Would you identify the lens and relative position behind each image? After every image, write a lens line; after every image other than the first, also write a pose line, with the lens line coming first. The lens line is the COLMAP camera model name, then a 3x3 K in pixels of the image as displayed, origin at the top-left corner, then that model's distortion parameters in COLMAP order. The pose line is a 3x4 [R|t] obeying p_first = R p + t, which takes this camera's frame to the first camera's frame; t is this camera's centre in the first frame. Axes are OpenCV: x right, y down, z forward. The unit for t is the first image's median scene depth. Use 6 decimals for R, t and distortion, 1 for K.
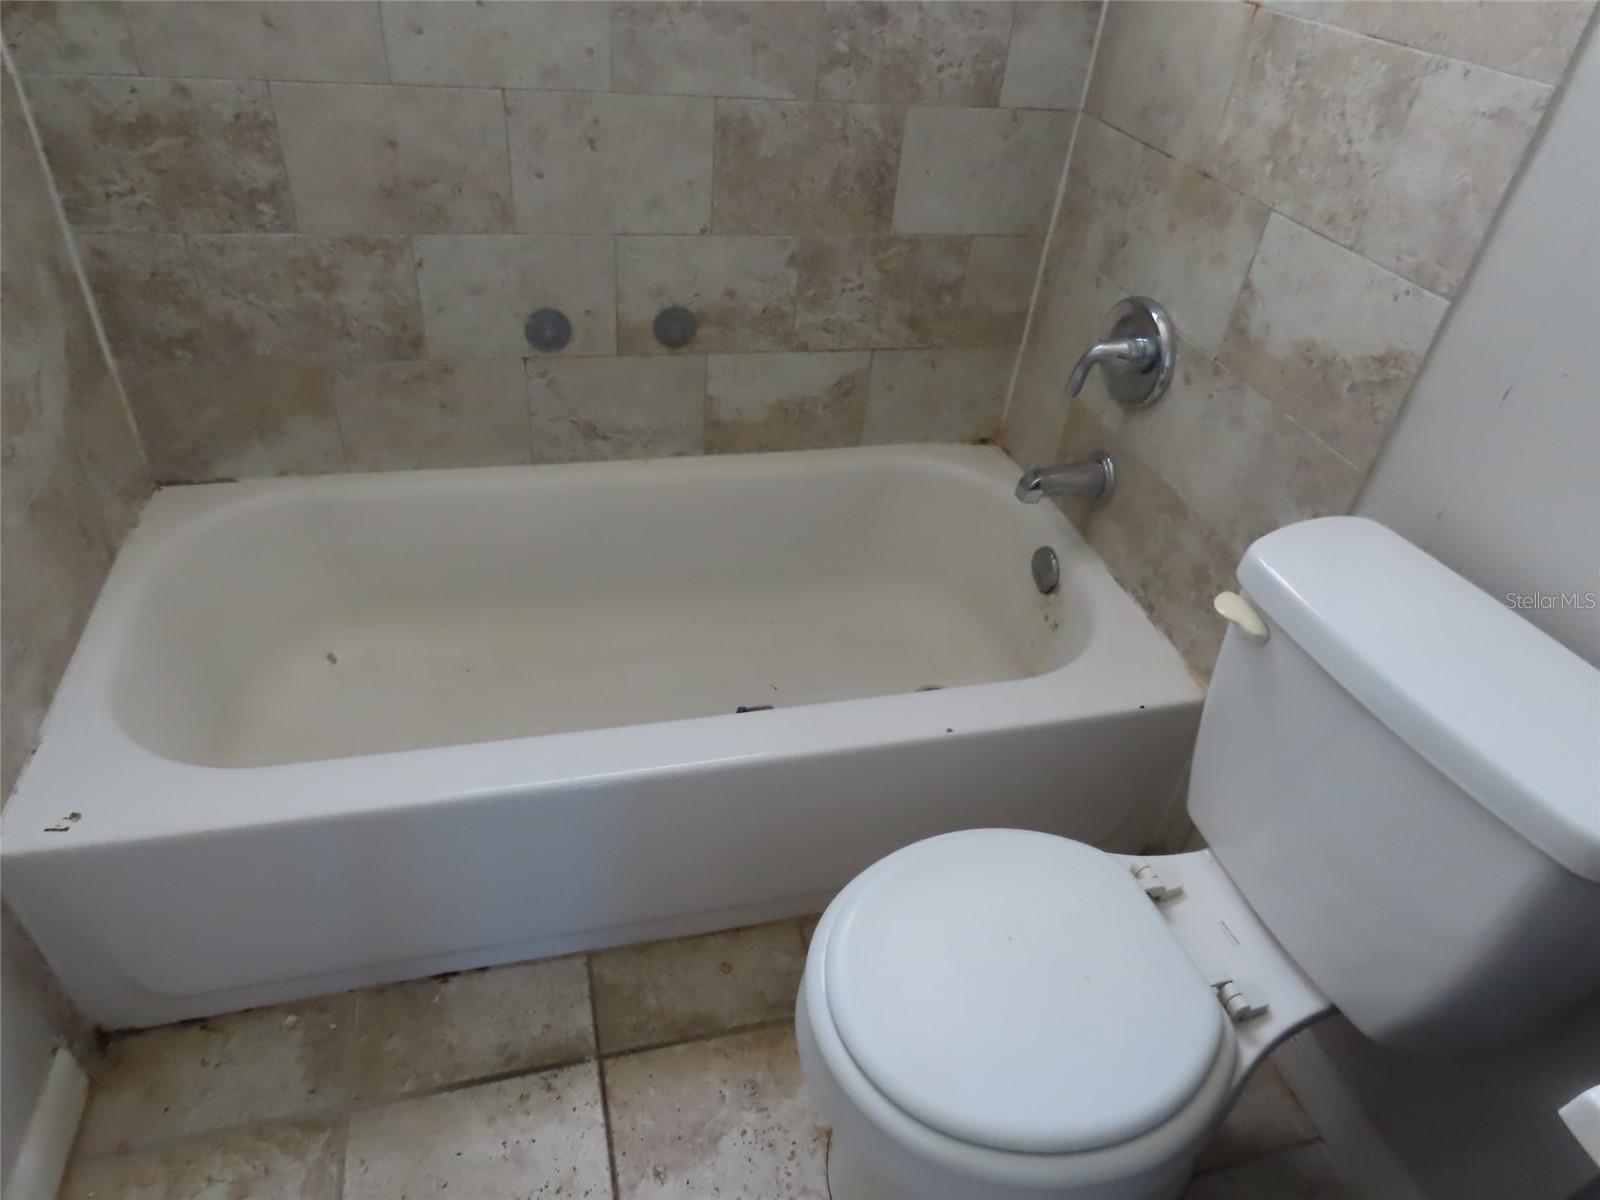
lens RADIAL K [[1011.3, 0, 793.9], [0, 1011.3, 598.0], [0, 0, 1]] dist [0.001568, -0.002477]
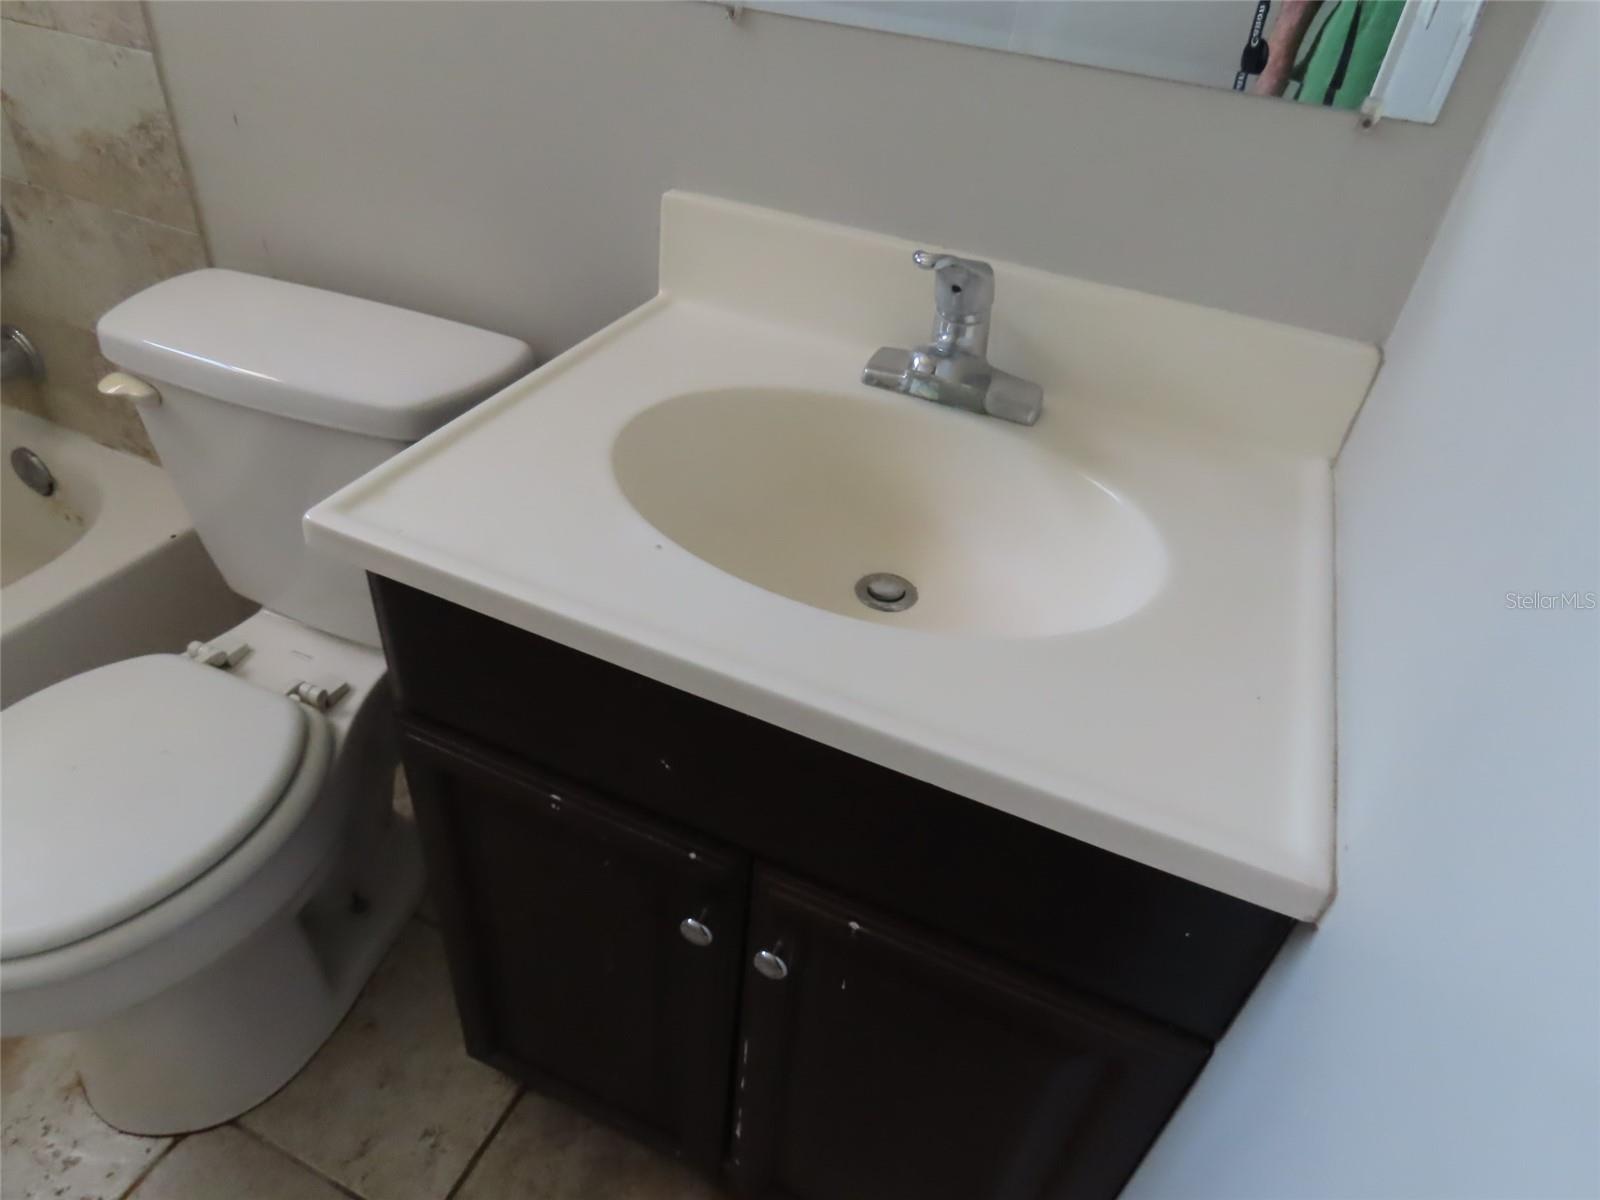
lens RADIAL K [[1011.3, 0, 793.9], [0, 1011.3, 598.0], [0, 0, 1]] dist [0.001568, -0.002477]
pose [[0.634227, -0.500135, 0.589593, 0.139286], [0.439727, 0.860579, 0.256989, 0.215317], [-0.635921, 0.096271, 0.765726, -0.196092]]
